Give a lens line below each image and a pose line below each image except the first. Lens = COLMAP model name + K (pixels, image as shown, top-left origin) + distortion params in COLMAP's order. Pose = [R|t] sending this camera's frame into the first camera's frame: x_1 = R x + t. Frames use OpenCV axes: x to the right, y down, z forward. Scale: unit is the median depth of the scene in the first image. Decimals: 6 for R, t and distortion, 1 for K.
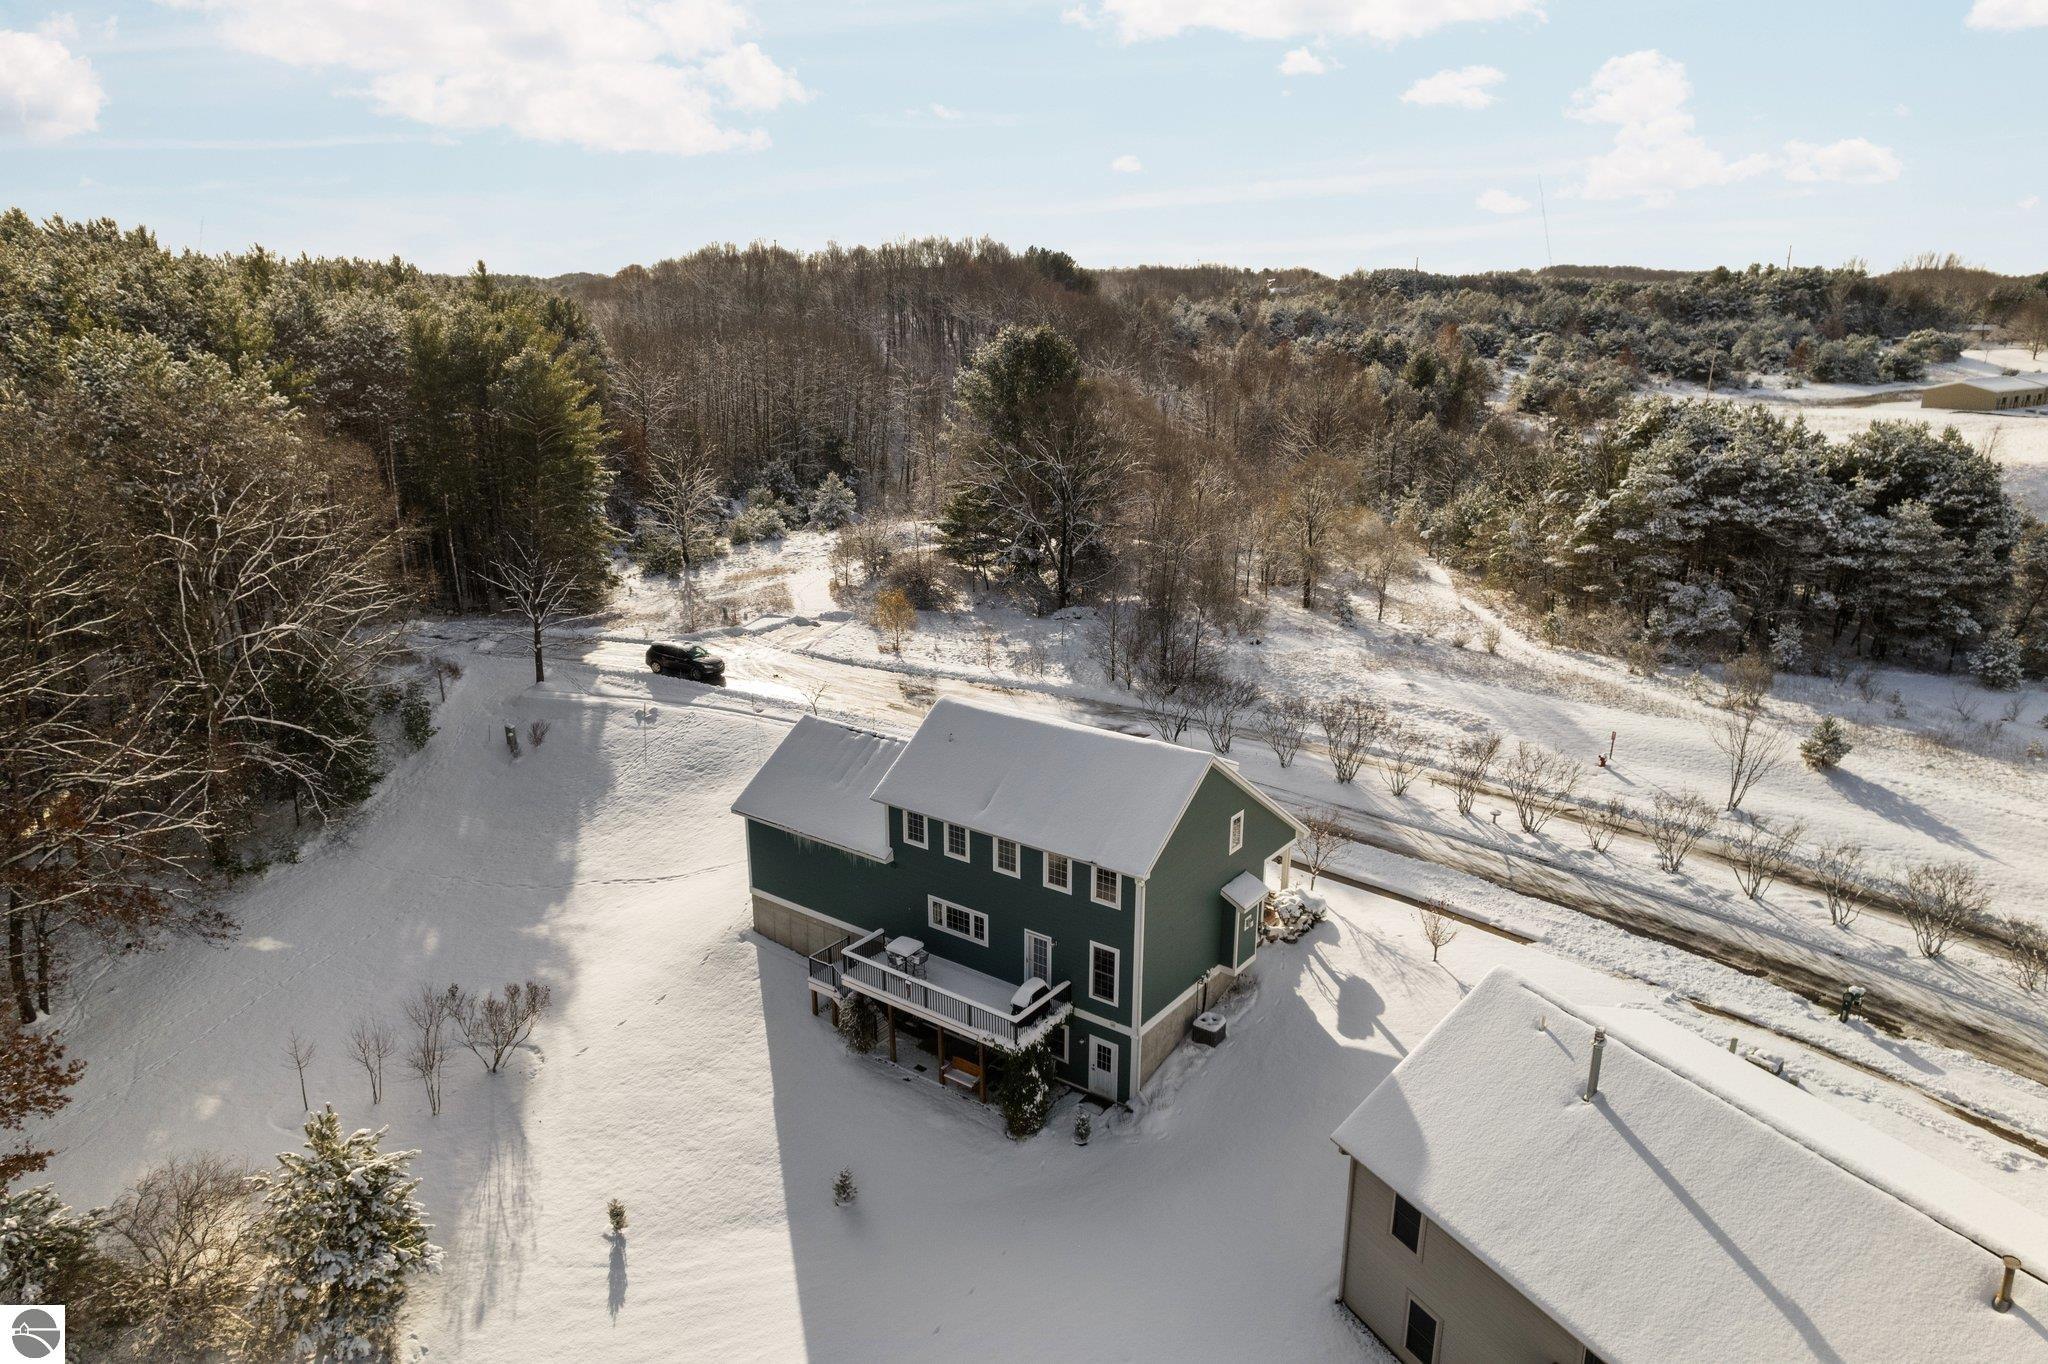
lens RADIAL K [[1318.0, 0, 1030.3], [0, 1318.0, 682.2], [0, 0, 1]] dist [-0.078606, 0.073501]
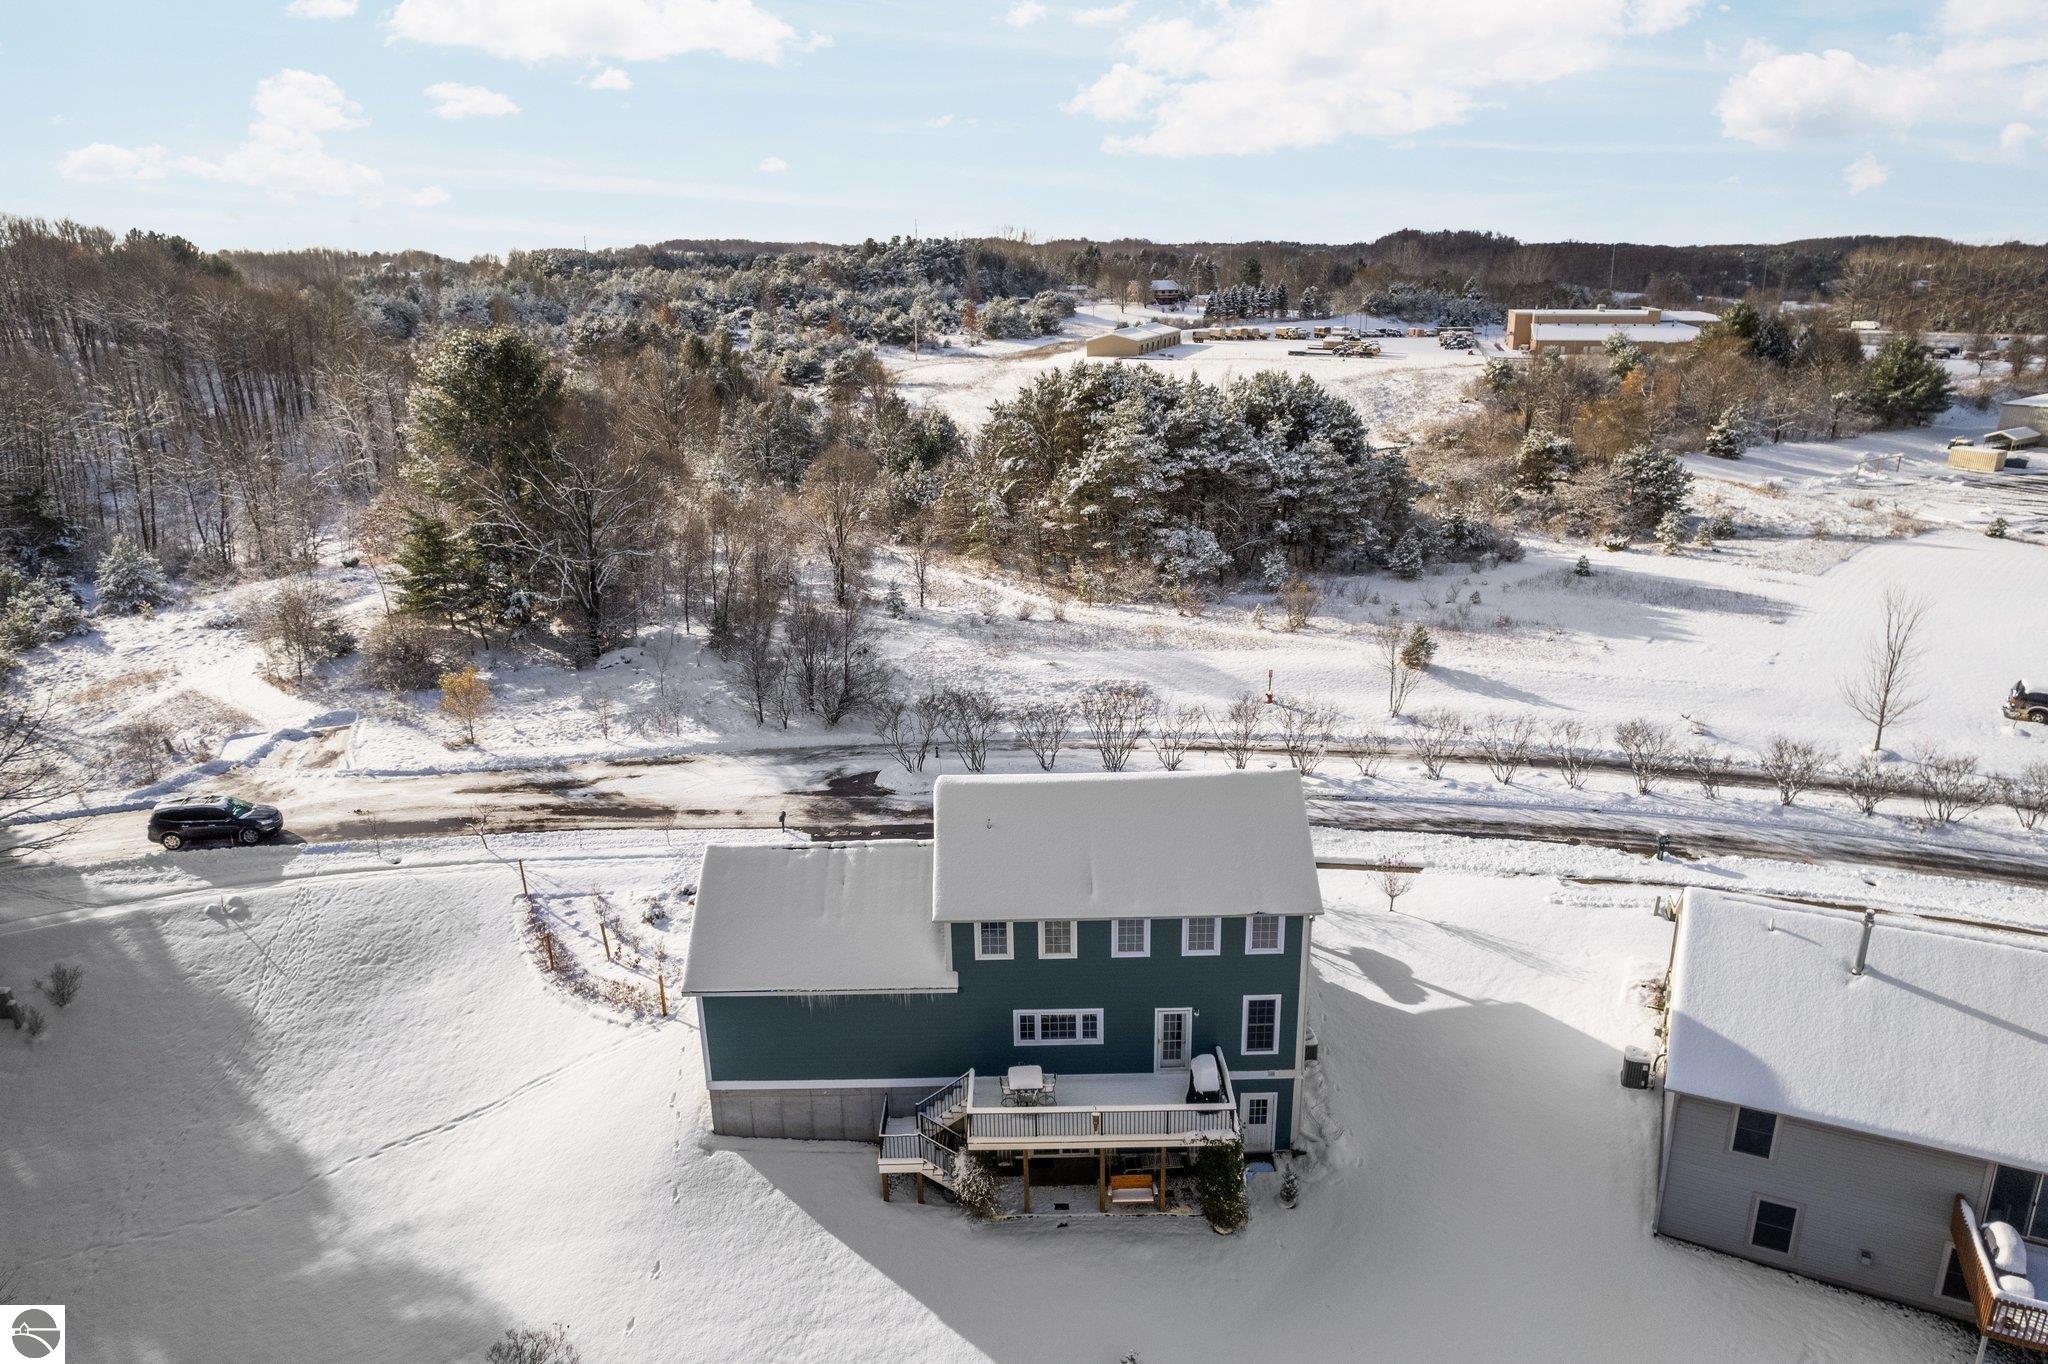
lens RADIAL K [[1318.0, 0, 1030.3], [0, 1318.0, 682.2], [0, 0, 1]] dist [-0.078606, 0.073501]
pose [[0.801700, -0.195180, 0.564962, -0.498127], [0.185742, 0.979740, 0.074901, -0.105250], [-0.568135, 0.044889, 0.821710, 0.285437]]
